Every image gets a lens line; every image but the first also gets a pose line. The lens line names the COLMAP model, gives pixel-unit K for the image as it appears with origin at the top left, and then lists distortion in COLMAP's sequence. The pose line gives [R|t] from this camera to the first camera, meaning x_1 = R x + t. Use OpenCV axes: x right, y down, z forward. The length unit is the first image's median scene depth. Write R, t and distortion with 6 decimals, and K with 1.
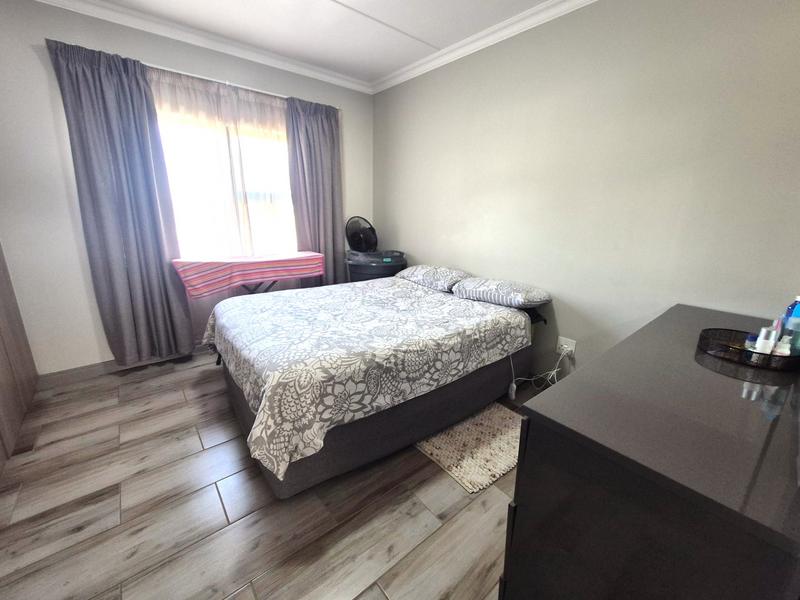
lens RADIAL K [[327.9, 0, 402.5], [0, 327.9, 295.0], [0, 0, 1]] dist [0.000935, -0.000765]
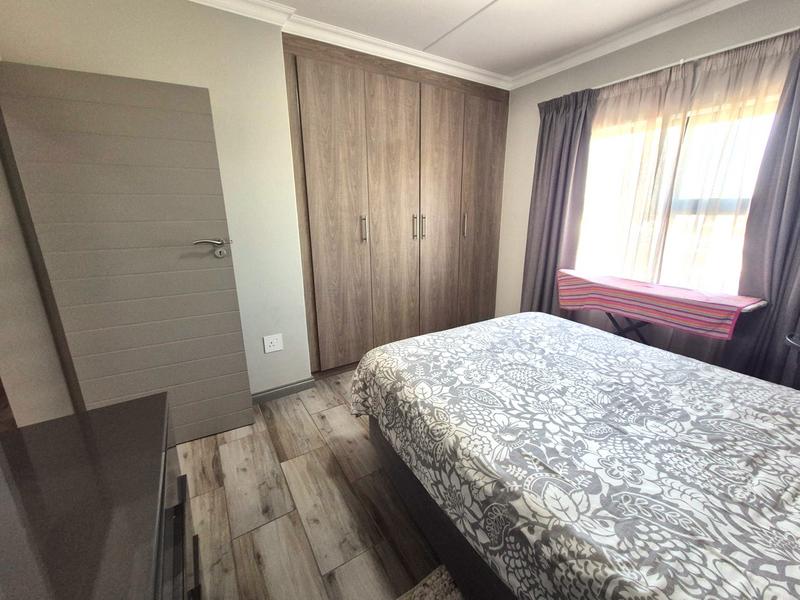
lens RADIAL K [[327.9, 0, 402.8], [0, 327.9, 297.9], [0, 0, 1]] dist [0.000935, -0.000765]
pose [[-0.124906, 0.235934, -0.963708, 0.593137], [-0.247818, 0.933110, 0.260562, -0.234860], [0.960721, 0.271370, -0.058082, 0.795766]]
